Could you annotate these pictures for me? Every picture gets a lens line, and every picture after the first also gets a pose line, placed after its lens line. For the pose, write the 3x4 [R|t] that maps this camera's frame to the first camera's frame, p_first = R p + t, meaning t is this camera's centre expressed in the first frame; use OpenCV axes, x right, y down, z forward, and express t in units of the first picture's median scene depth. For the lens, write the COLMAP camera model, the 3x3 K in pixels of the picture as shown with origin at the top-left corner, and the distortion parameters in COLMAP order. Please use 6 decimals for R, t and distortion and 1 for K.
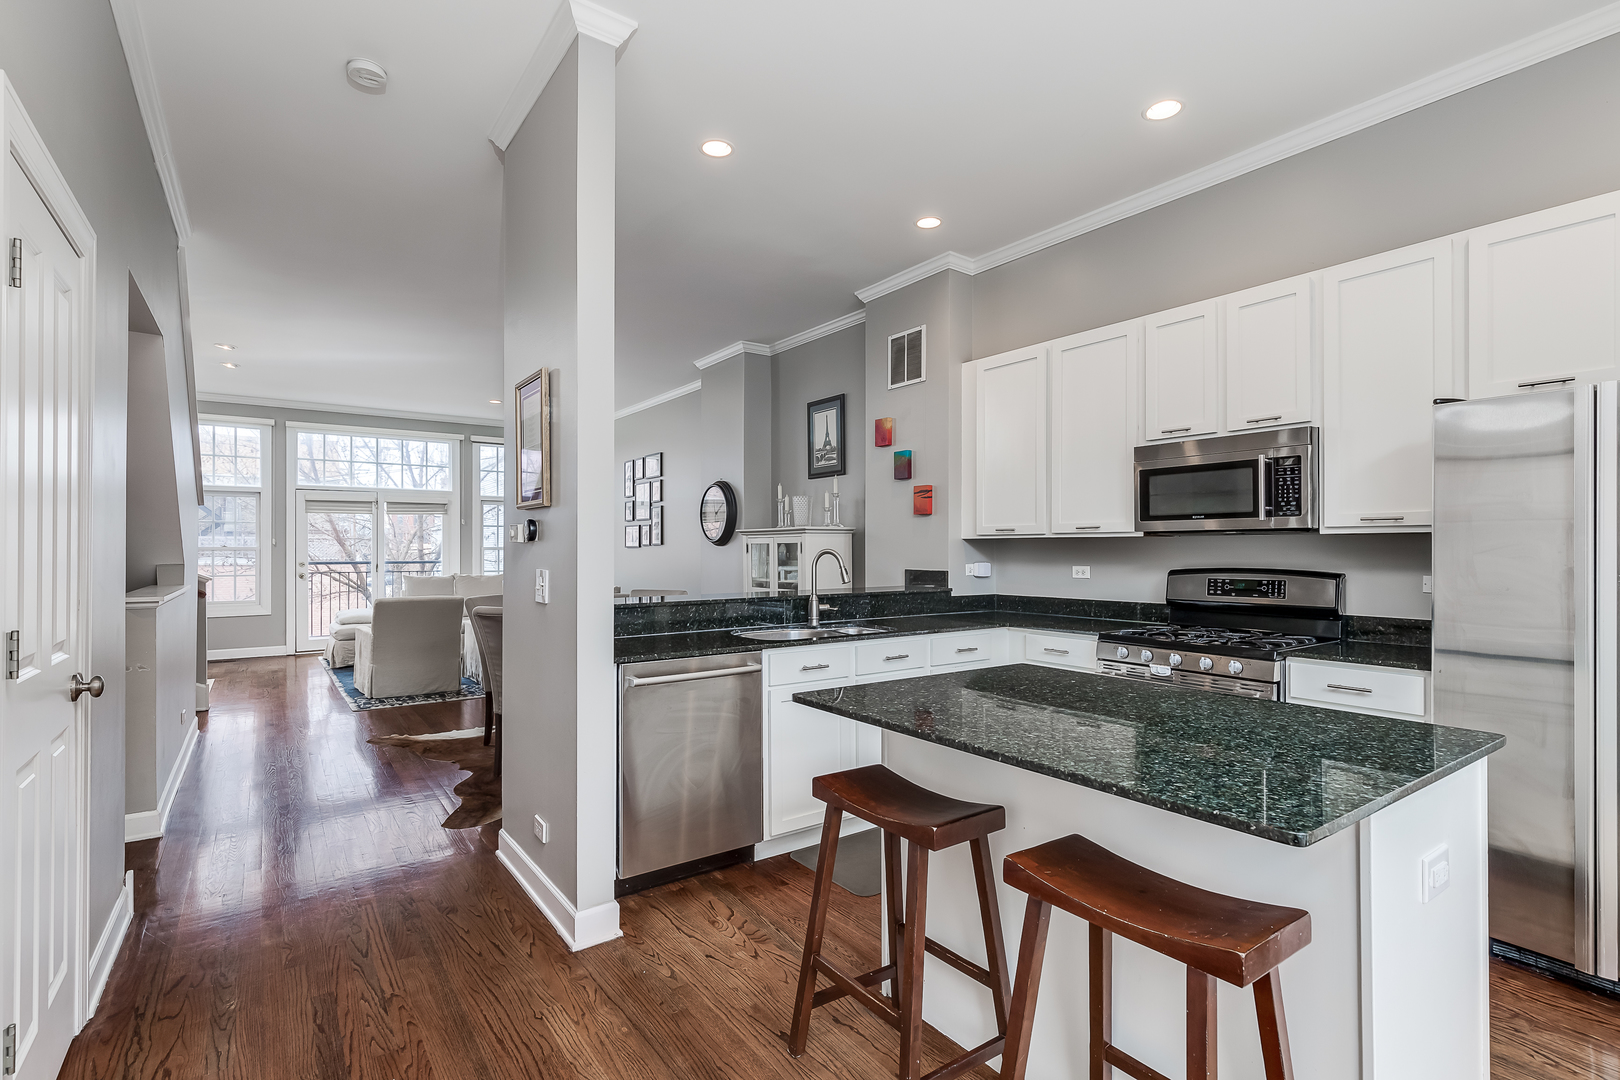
lens RADIAL K [[738.1, 0, 857.5], [0, 738.1, 540.1], [0, 0, 1]] dist [0.000101, -0.009585]
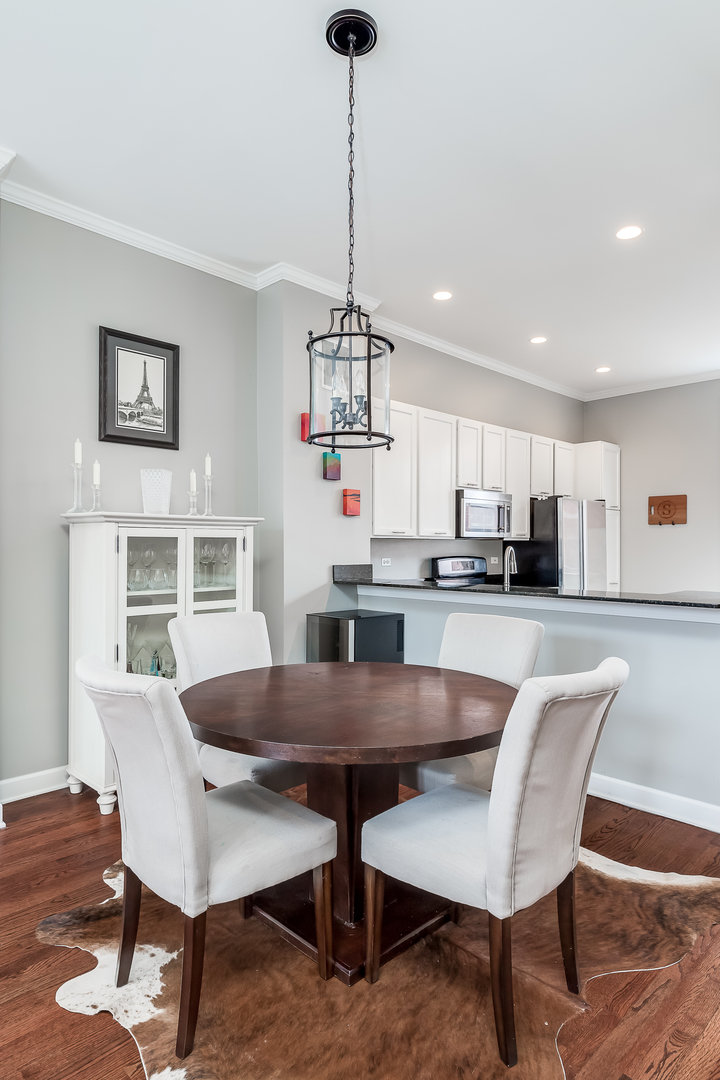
lens RADIAL K [[638.5, 0, 373.6], [0, 638.5, 543.6], [0, 0, 1]] dist [0.001915, 0.002698]
pose [[-0.118253, 0.002409, 0.992981, -1.218701], [-0.014846, 0.999881, -0.004194, 0.016396], [-0.992873, -0.015238, -0.118203, 1.500228]]
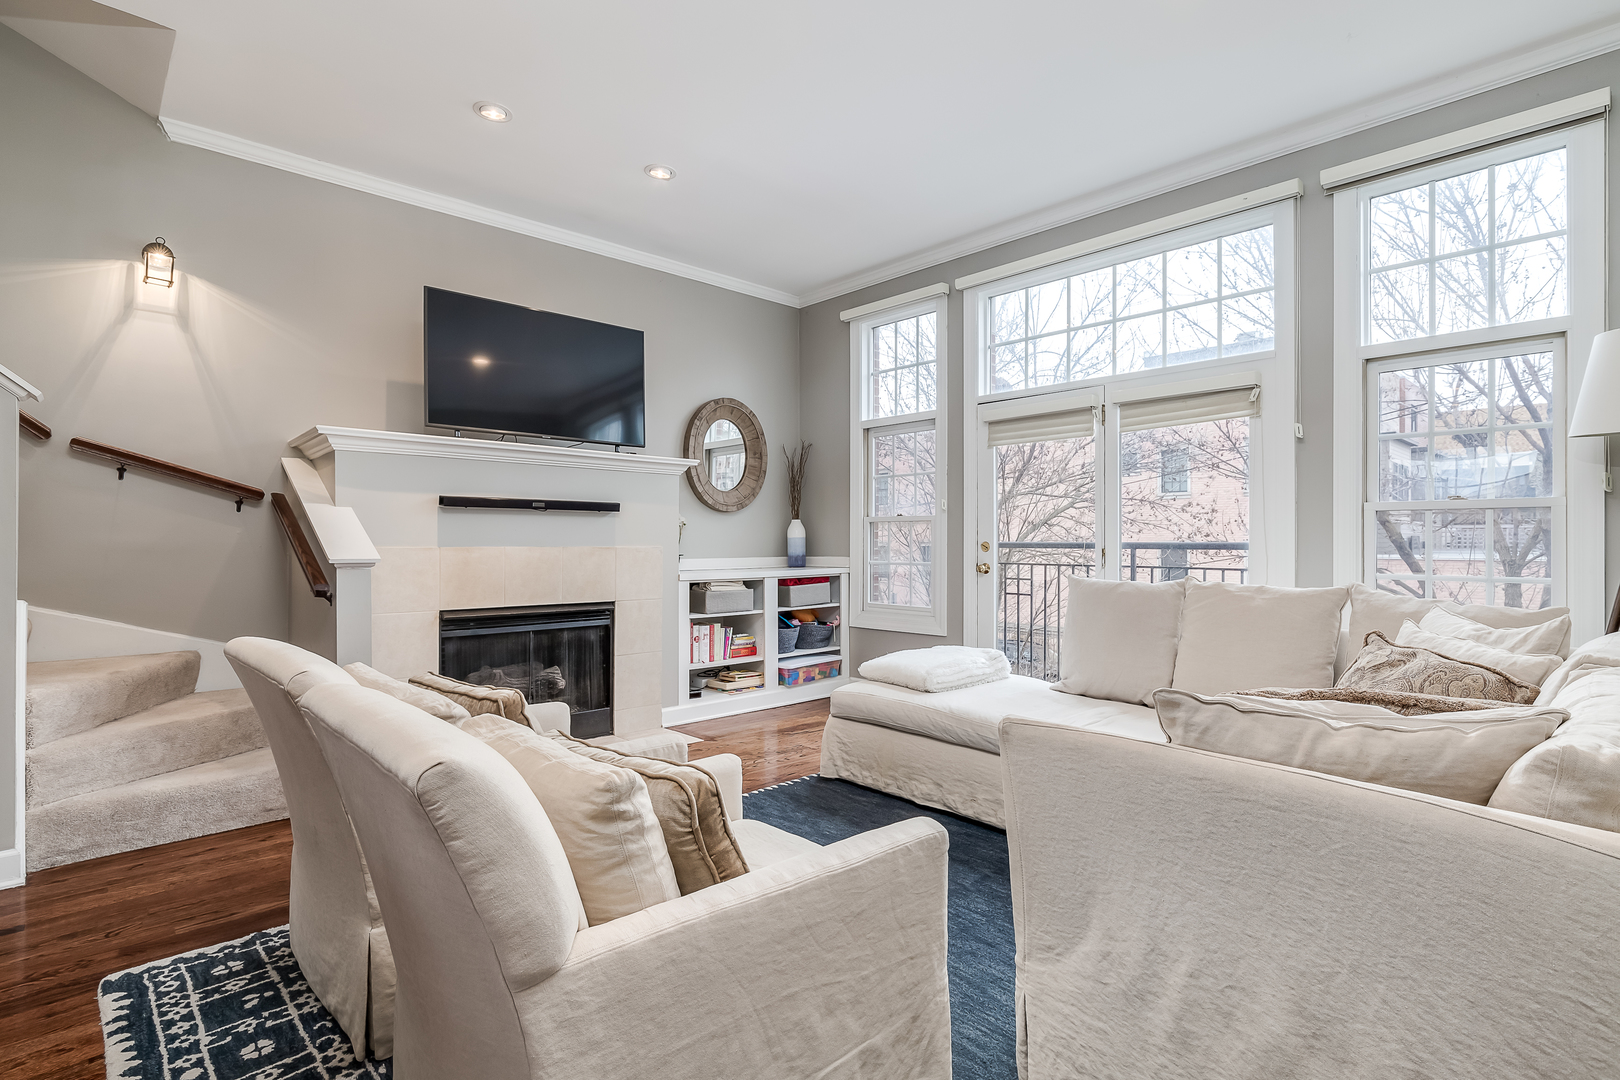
lens RADIAL K [[789.5, 0, 838.6], [0, 789.5, 537.8], [0, 0, 1]] dist [-0.003477, -0.000038]
pose [[0.102943, -0.003918, -0.994680, -0.552630], [0.009963, 0.999946, -0.002908, 0.071094], [0.994637, -0.009611, 0.102976, 2.211636]]
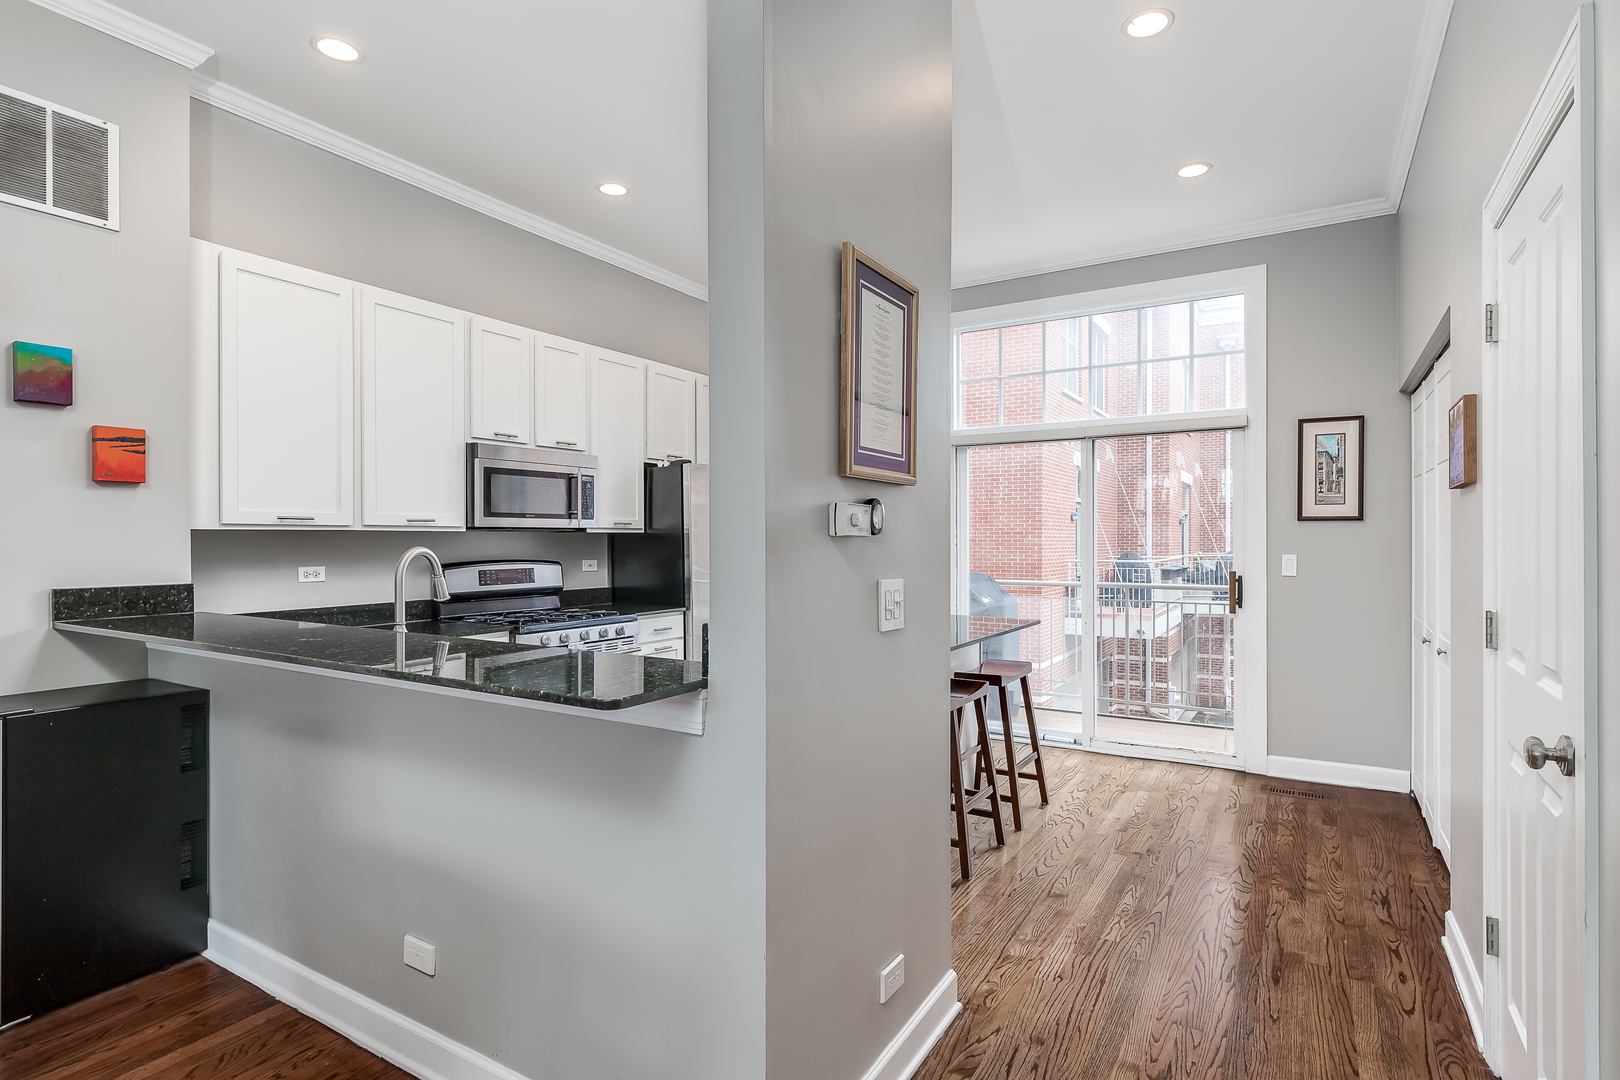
lens RADIAL K [[806.0, 0, 826.5], [0, 806.0, 535.7], [0, 0, 1]] dist [0.000106, -0.000283]
pose [[-0.347929, 0.002945, 0.937516, -0.877982], [-0.009361, 0.999934, -0.006615, 0.003723], [-0.937474, -0.011077, -0.347879, 1.003622]]
